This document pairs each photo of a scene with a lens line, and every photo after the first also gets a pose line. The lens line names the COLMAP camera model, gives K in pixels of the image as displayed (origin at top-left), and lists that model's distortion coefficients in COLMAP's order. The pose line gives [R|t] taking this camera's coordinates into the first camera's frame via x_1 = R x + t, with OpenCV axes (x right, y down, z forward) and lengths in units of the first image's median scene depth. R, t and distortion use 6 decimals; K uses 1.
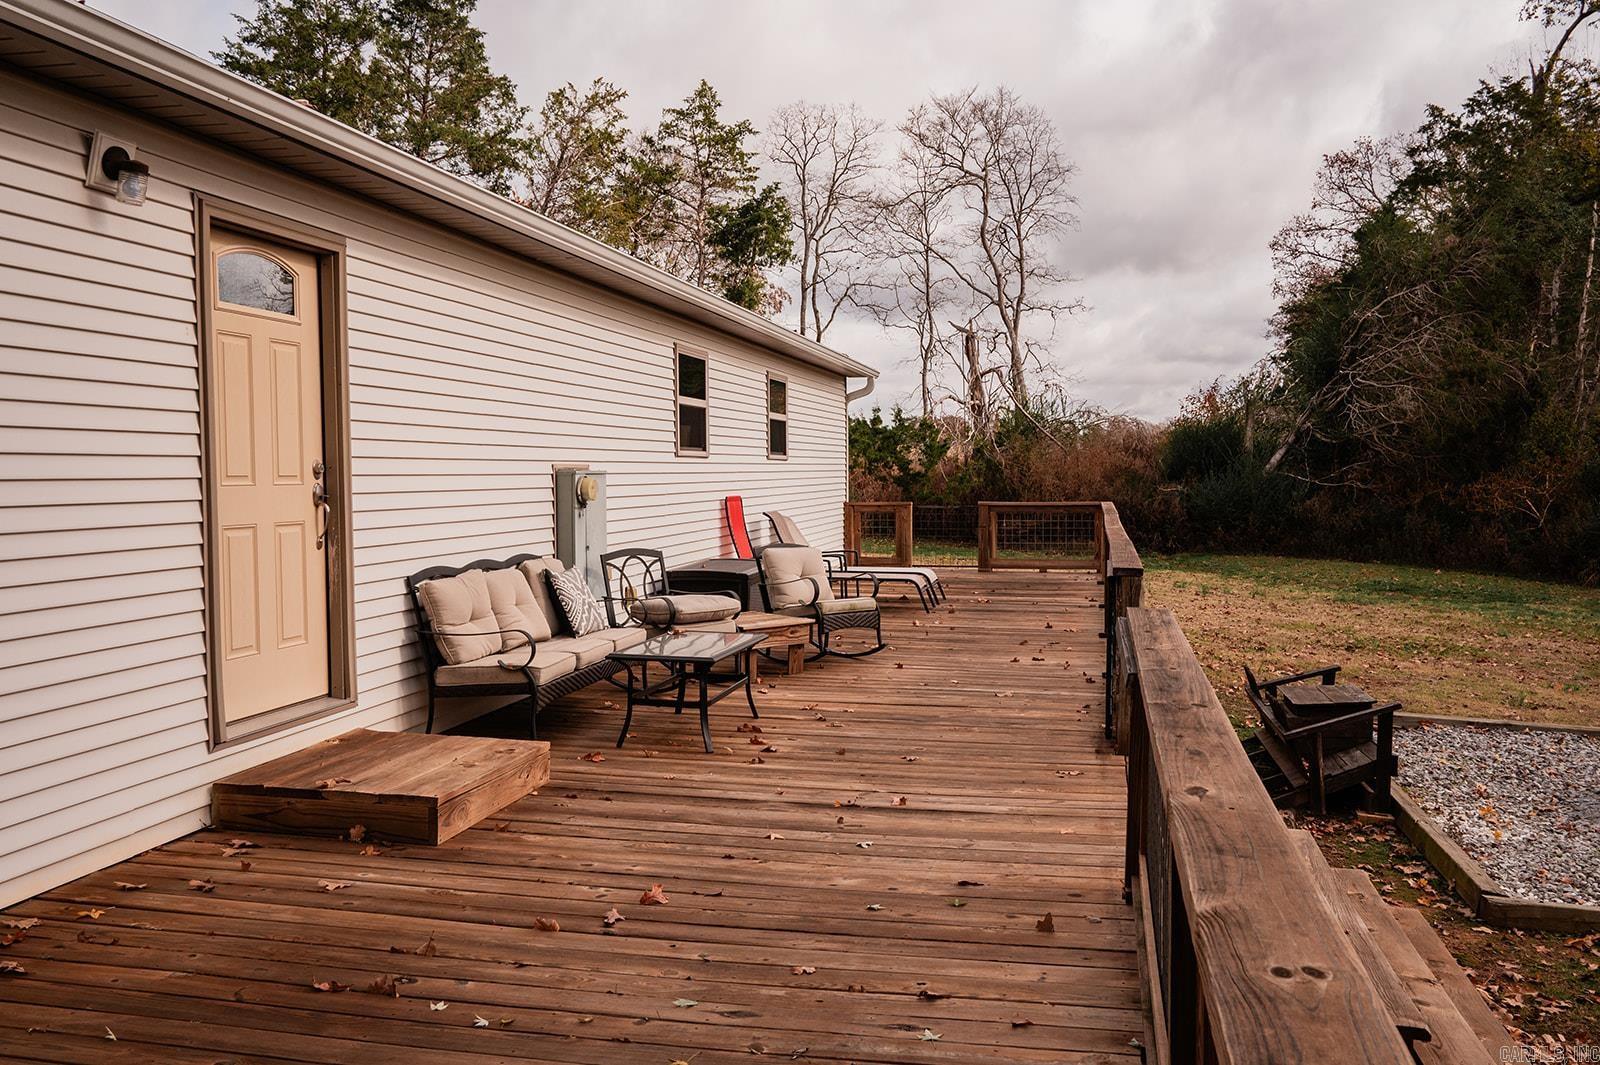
lens RADIAL K [[1321.9, 0, 800.0], [0, 1321.9, 532.5], [0, 0, 1]] dist [-0.001573, -0.000976]
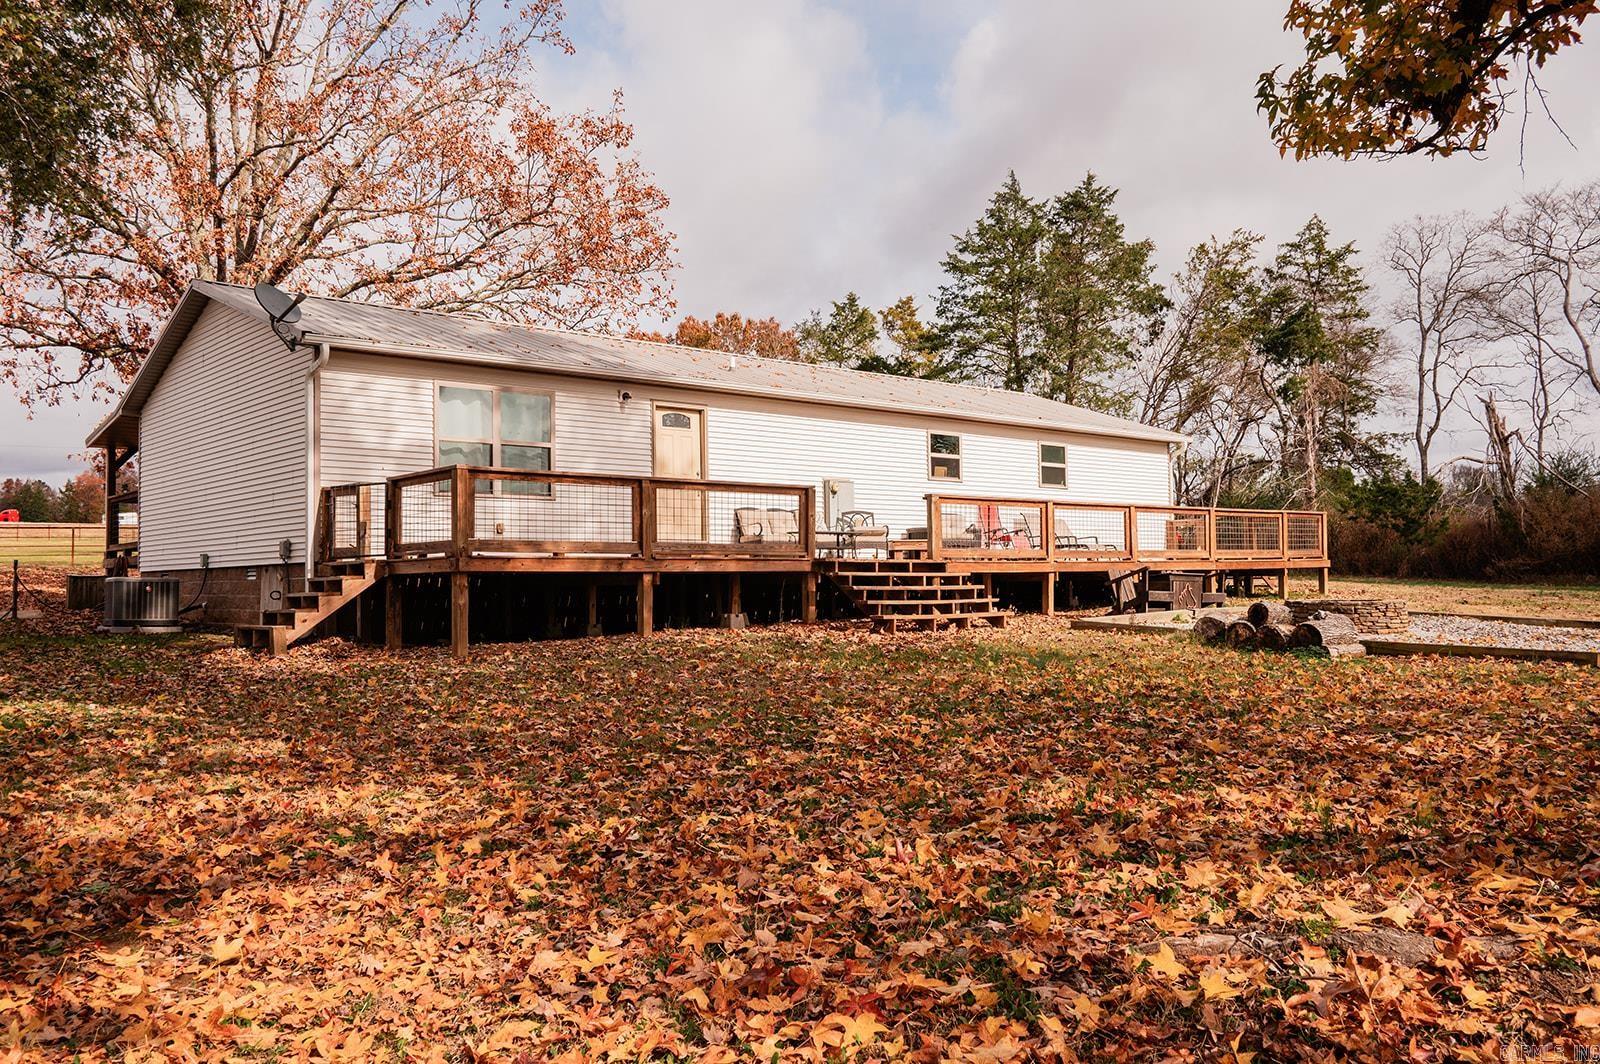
lens RADIAL K [[1321.9, 0, 800.0], [0, 1321.9, 532.0], [0, 0, 1]] dist [-0.001573, -0.000976]
pose [[0.792932, -0.033466, -0.608390, 0.282652], [-0.020270, 0.996489, -0.081232, 0.055756], [0.608972, 0.076743, 0.789470, -0.225145]]
